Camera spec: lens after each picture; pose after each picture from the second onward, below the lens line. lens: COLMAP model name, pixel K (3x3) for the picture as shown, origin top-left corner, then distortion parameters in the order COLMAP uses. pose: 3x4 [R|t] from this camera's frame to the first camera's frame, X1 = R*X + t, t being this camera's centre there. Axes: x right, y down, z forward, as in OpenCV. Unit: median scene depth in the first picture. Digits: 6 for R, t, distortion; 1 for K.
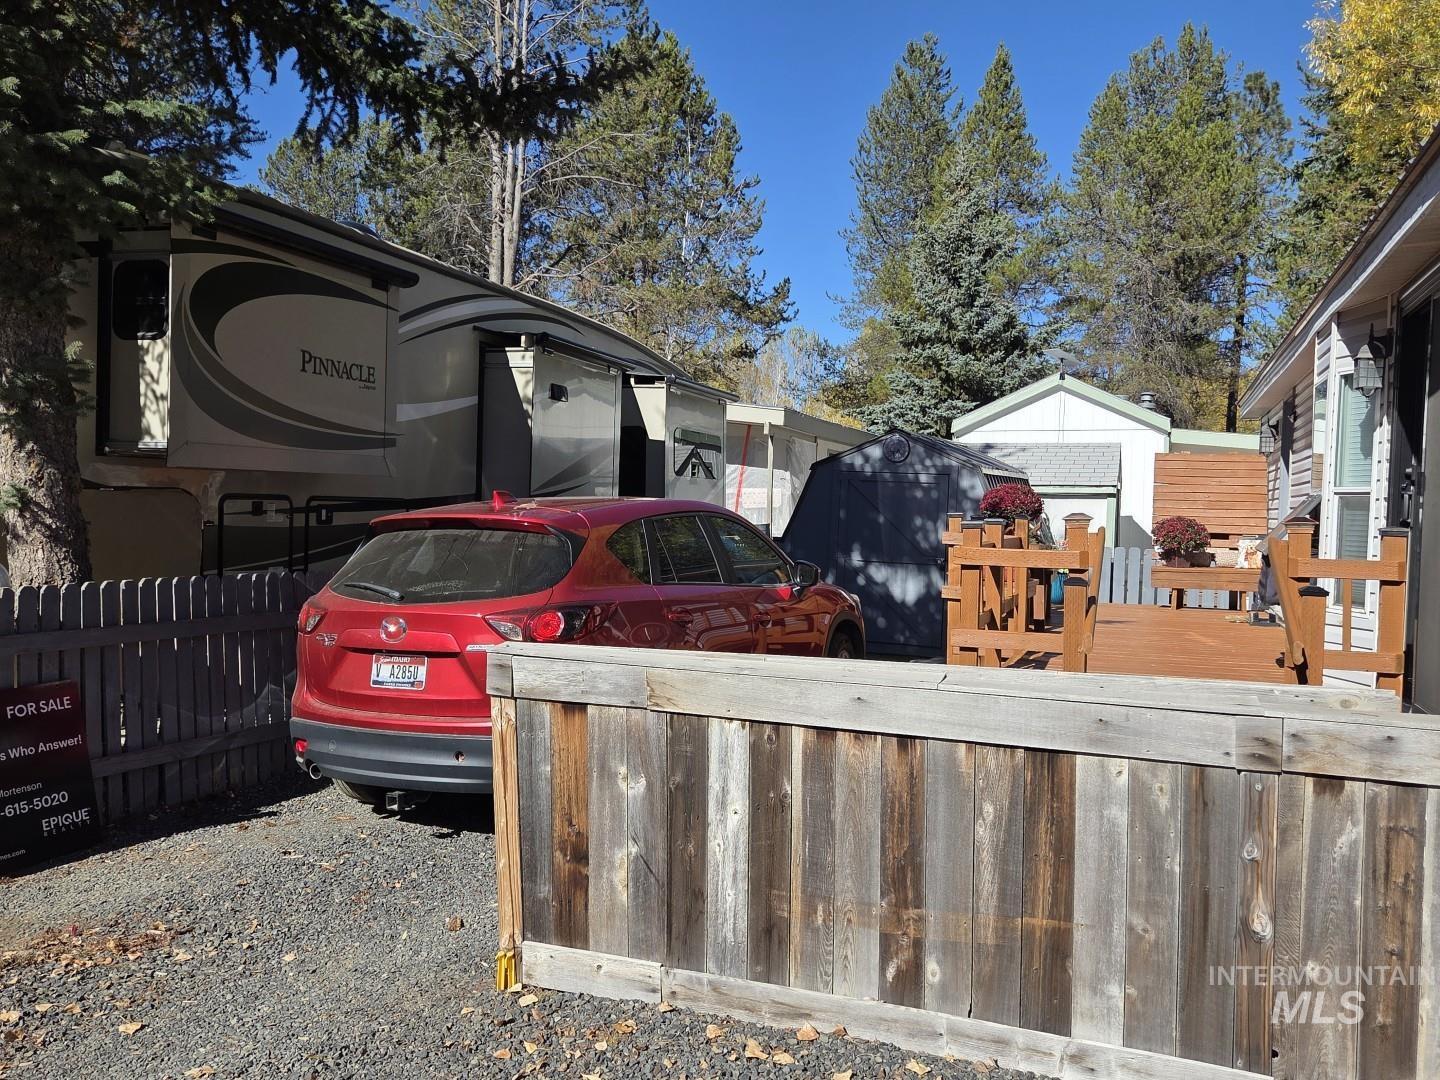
lens RADIAL K [[1185.9, 0, 751.9], [0, 1185.9, 524.2], [0, 0, 1]] dist [0.068493, -0.054498]
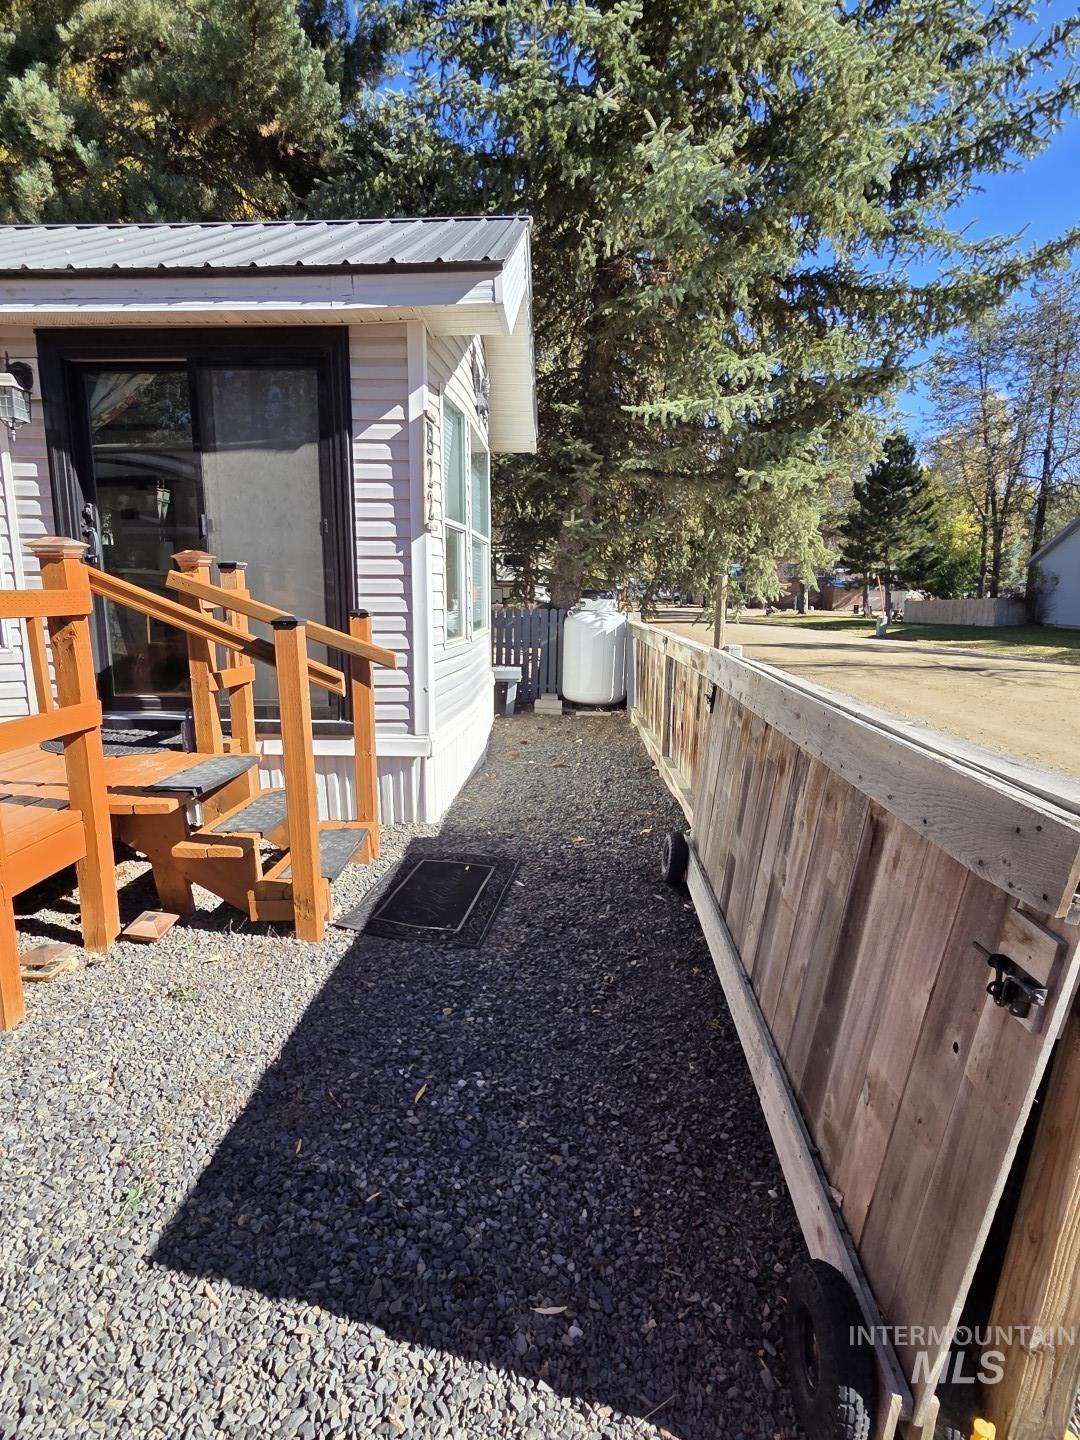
lens RADIAL K [[717.9, 0, 541.4], [0, 717.9, 719.7], [0, 0, 1]] dist [-0.000630, 0.001420]
pose [[-0.274767, -0.197832, 0.940939, -0.108773], [-0.000856, 0.978654, 0.205512, 0.003905], [-0.961510, 0.055663, -0.269071, 0.372105]]
